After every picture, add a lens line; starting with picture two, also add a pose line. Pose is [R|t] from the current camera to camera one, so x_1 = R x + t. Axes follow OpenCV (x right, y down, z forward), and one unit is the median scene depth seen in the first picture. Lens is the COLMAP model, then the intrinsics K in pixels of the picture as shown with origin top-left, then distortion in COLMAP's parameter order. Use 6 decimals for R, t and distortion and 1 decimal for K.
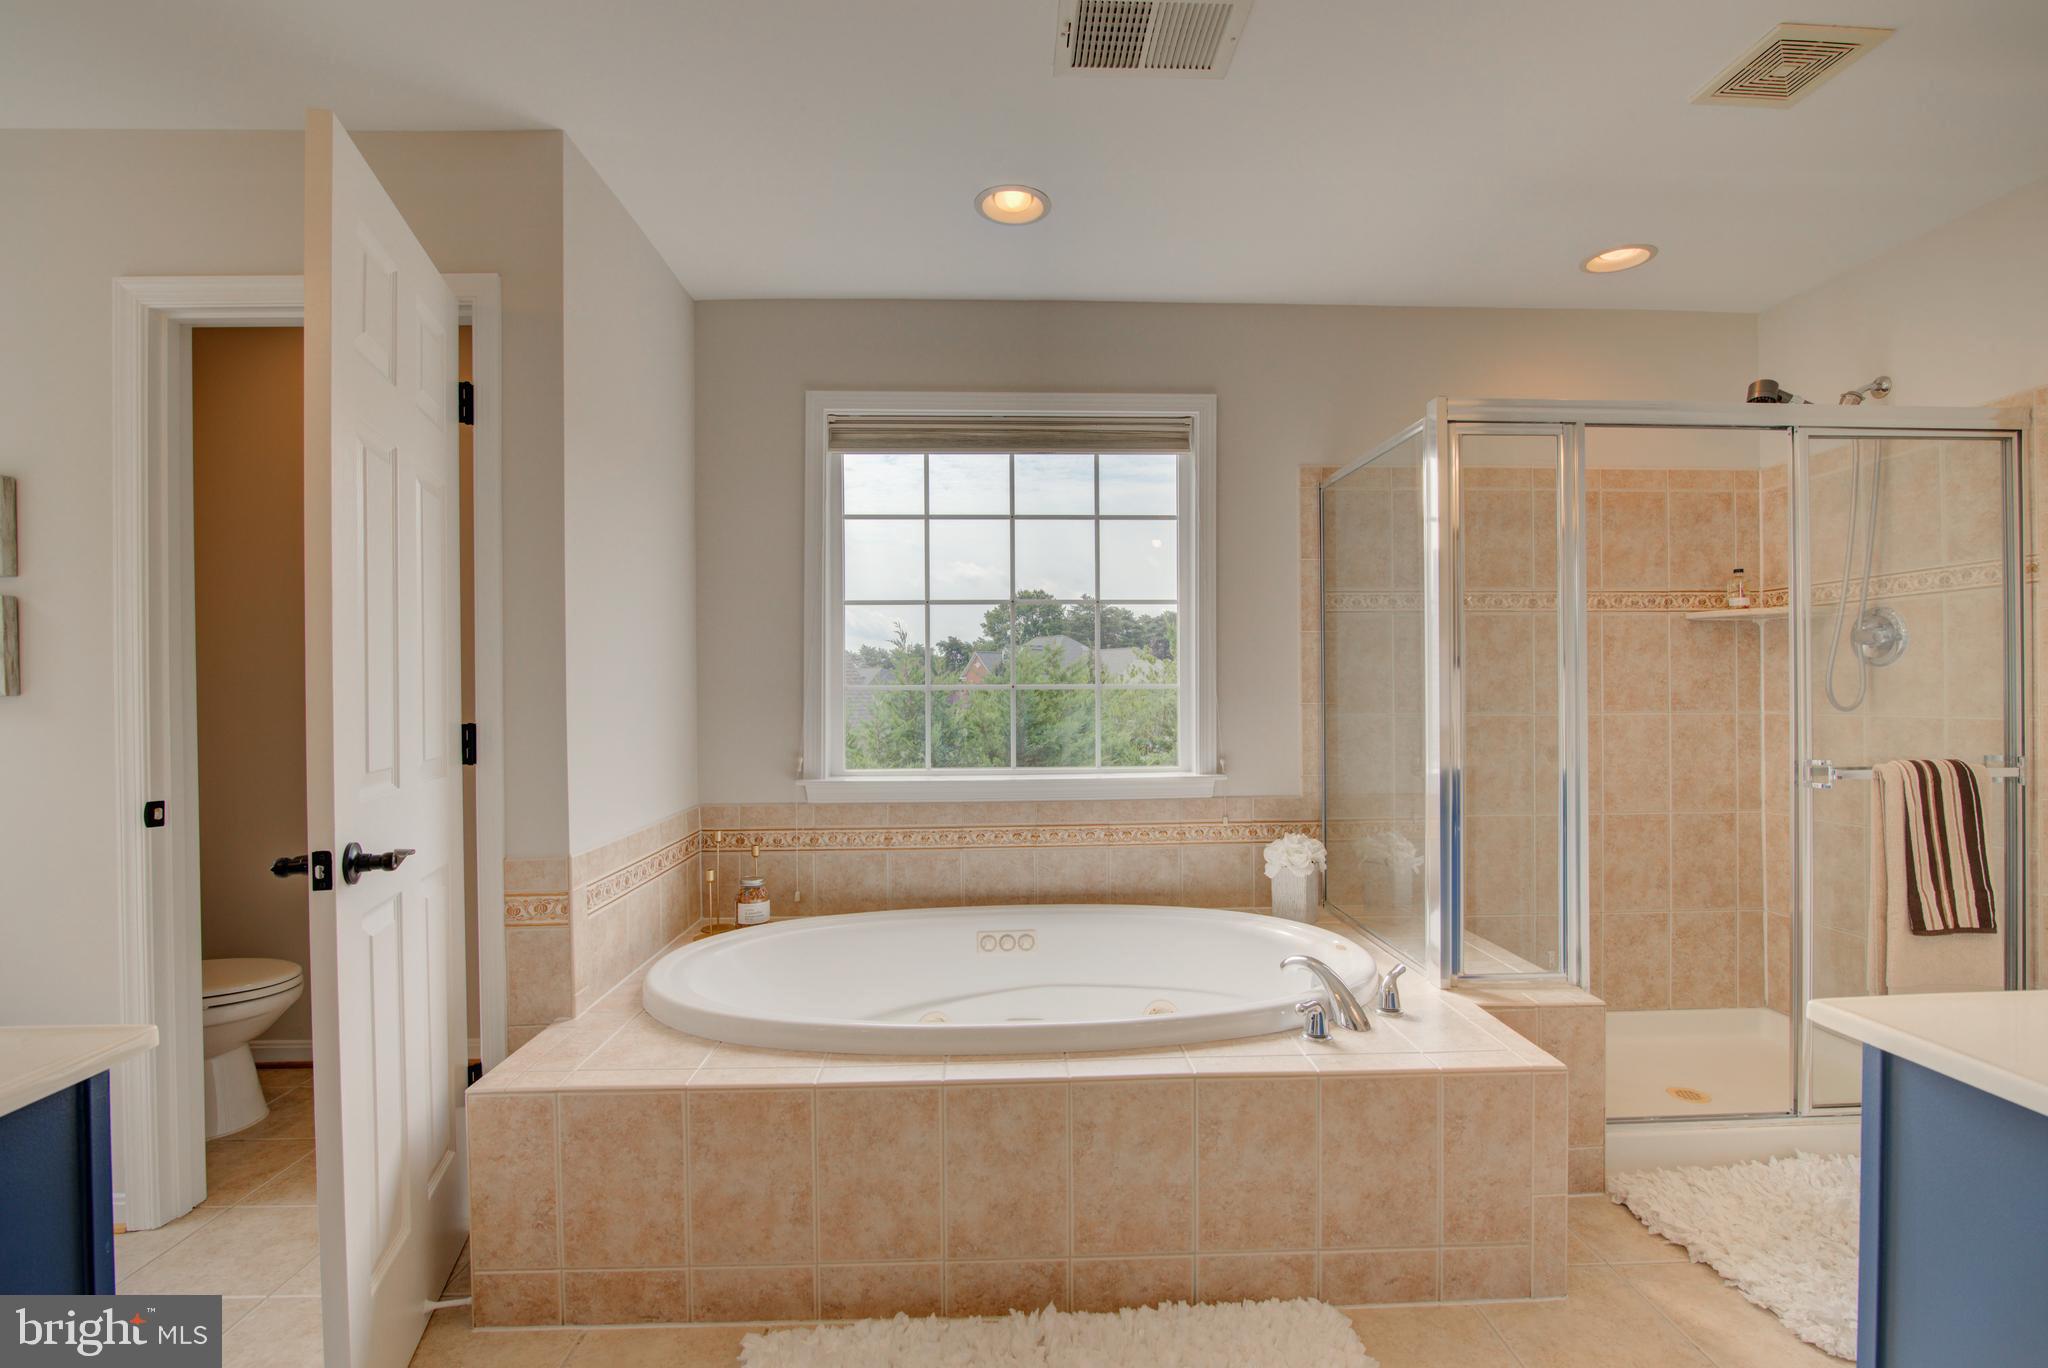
lens RADIAL K [[932.8, 0, 1026.1], [0, 932.8, 693.1], [0, 0, 1]] dist [-0.020692, 0.001000]
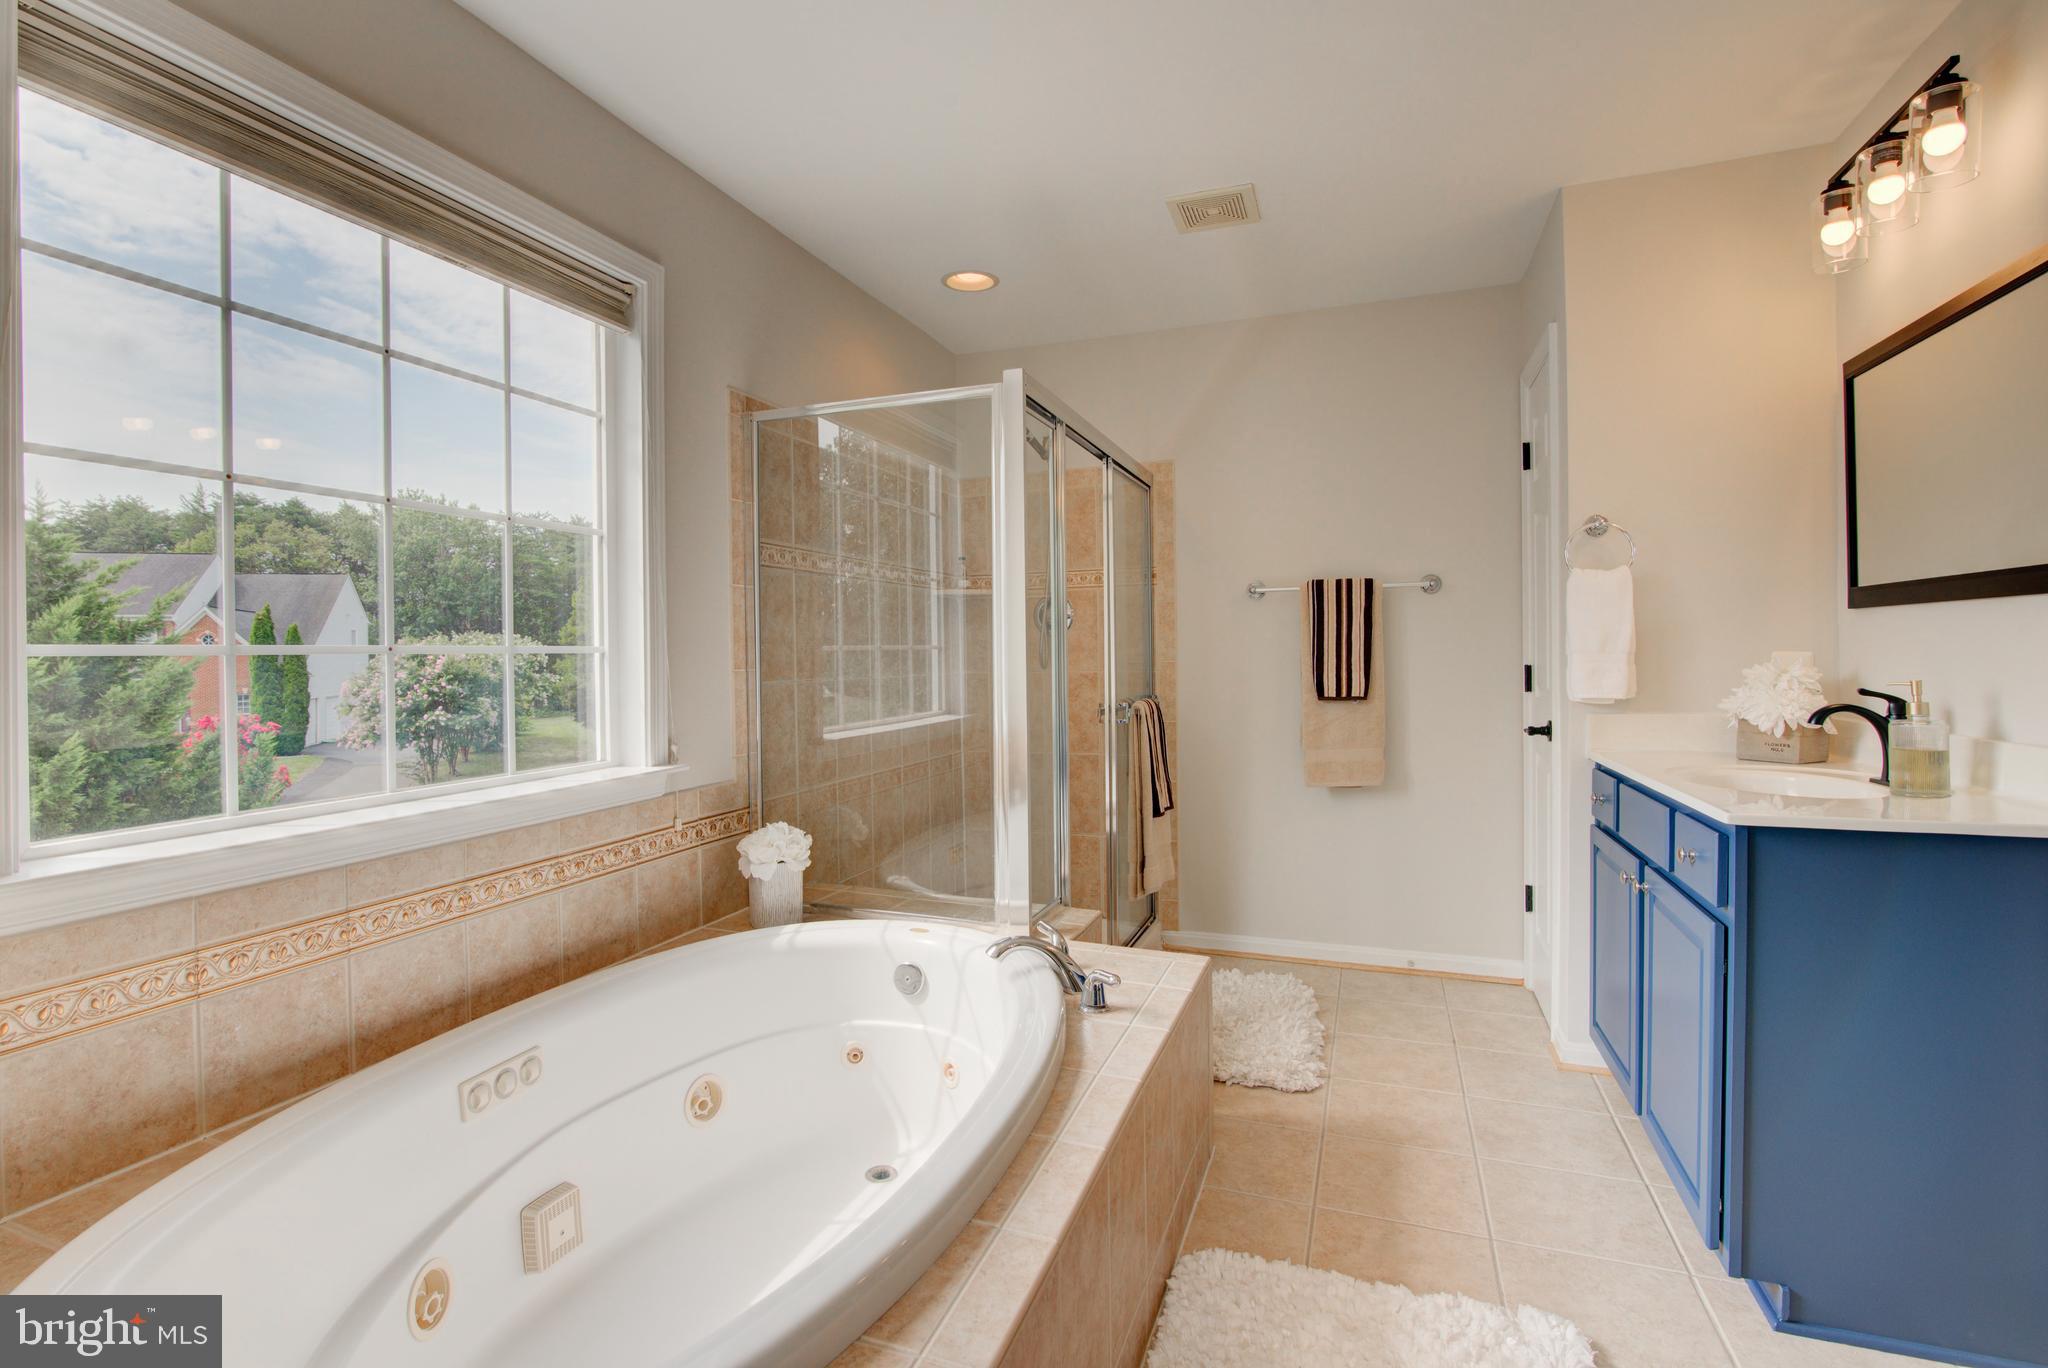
lens RADIAL K [[961.9, 0, 1021.9], [0, 961.9, 663.5], [0, 0, 1]] dist [-0.016362, -0.000091]
pose [[0.404029, -0.008453, 0.914707, -0.420813], [0.007964, 0.999952, 0.005723, 0.002168], [-0.914711, 0.004973, 0.404077, 0.439939]]
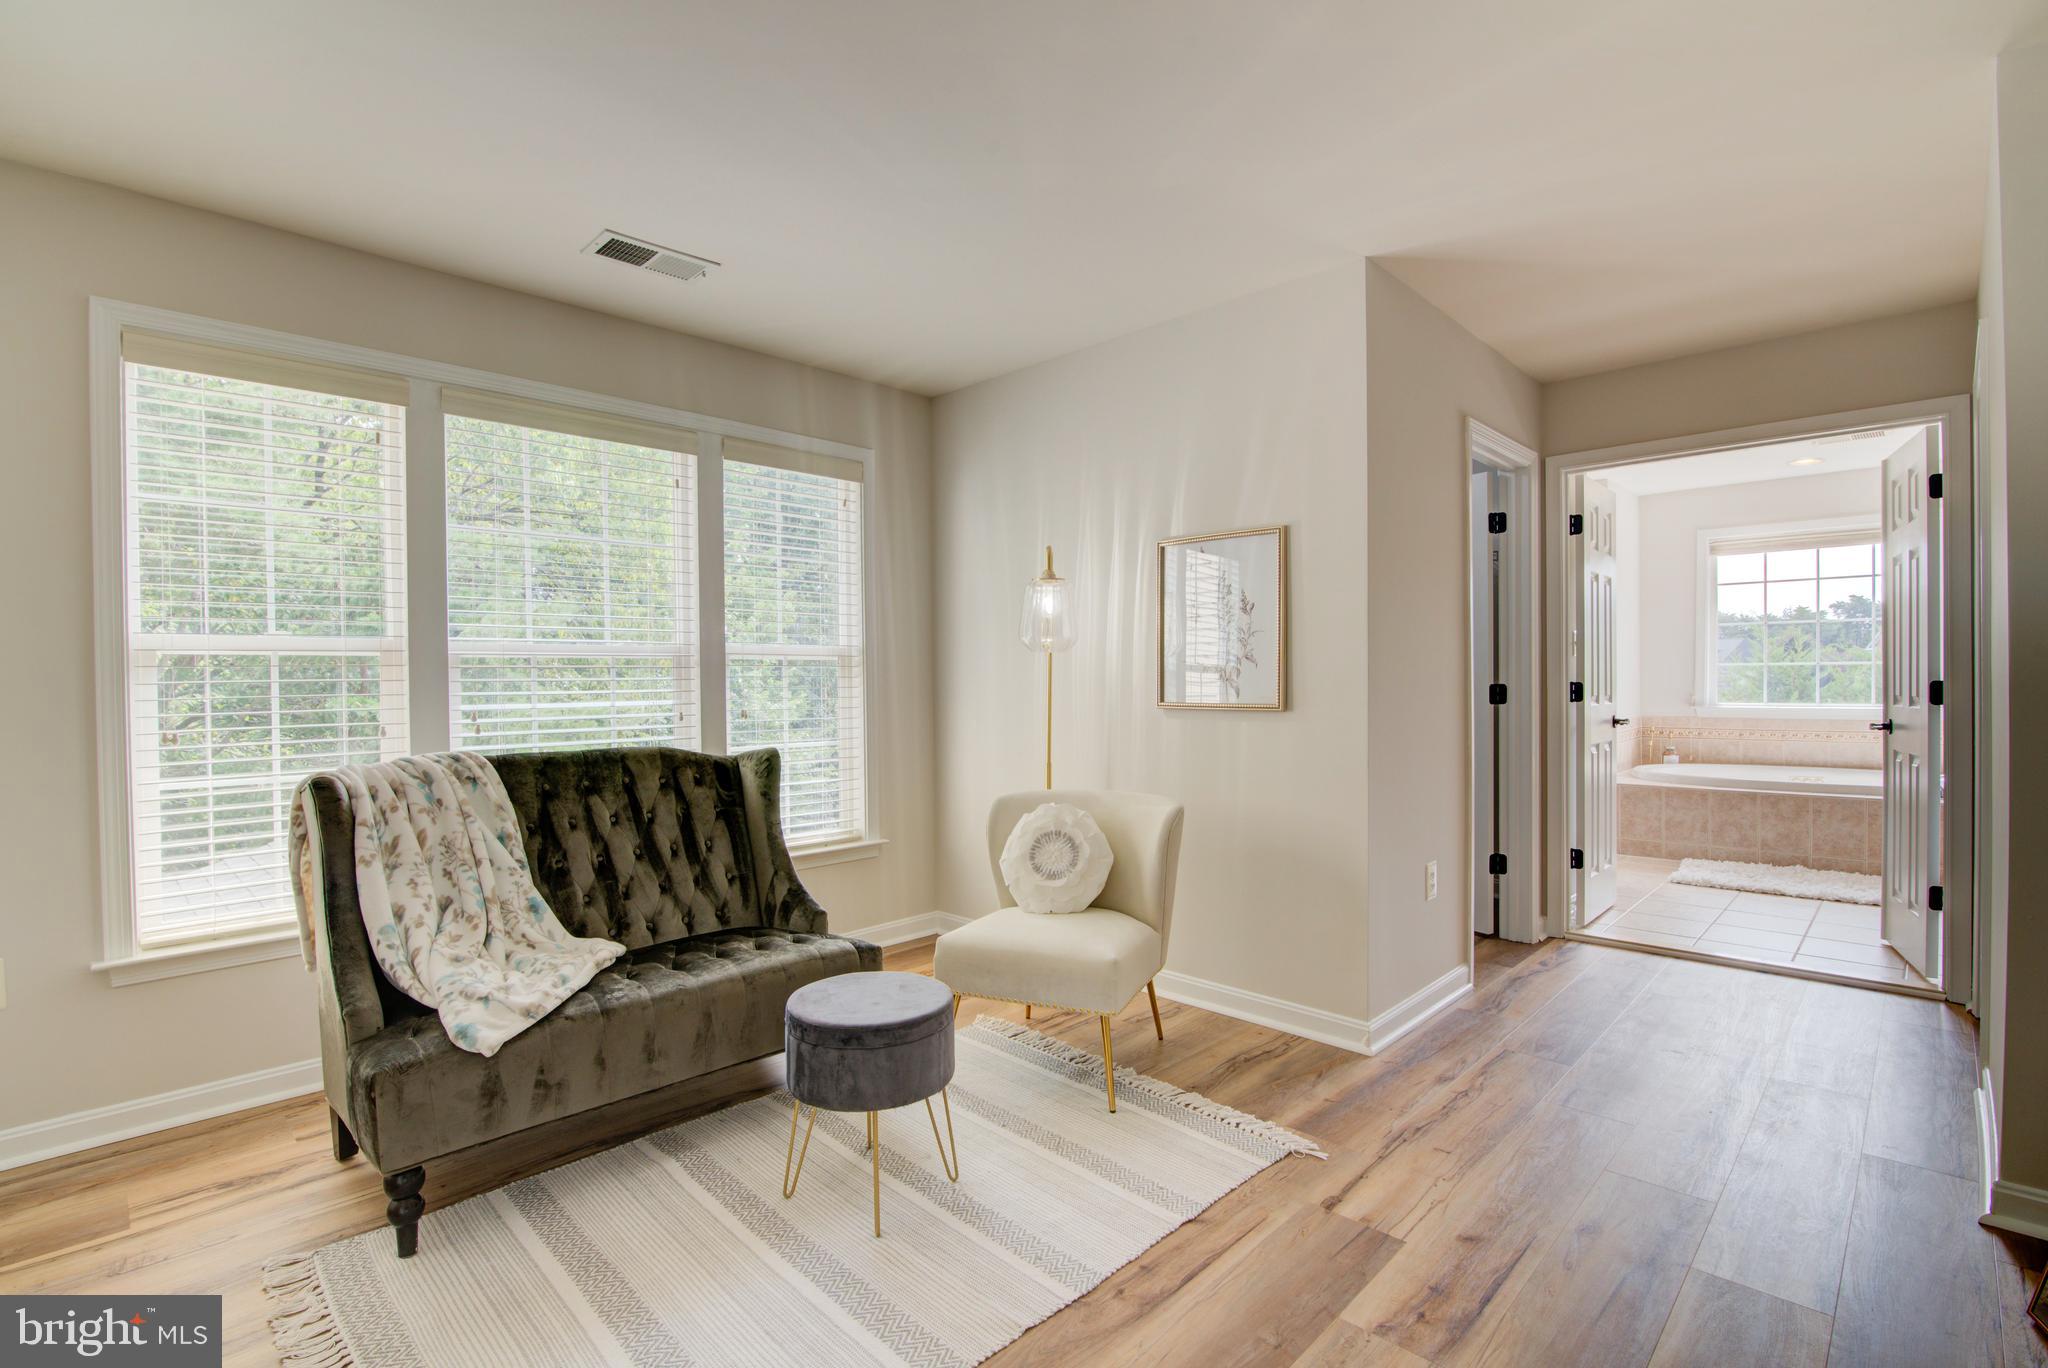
lens RADIAL K [[932.8, 0, 1026.1], [0, 932.8, 693.1], [0, 0, 1]] dist [-0.020692, 0.001000]
pose [[0.685631, 0.012864, -0.727836, 0.271152], [0.004768, 0.999743, 0.022161, 0.004954], [0.727934, -0.018665, 0.685393, -1.680671]]
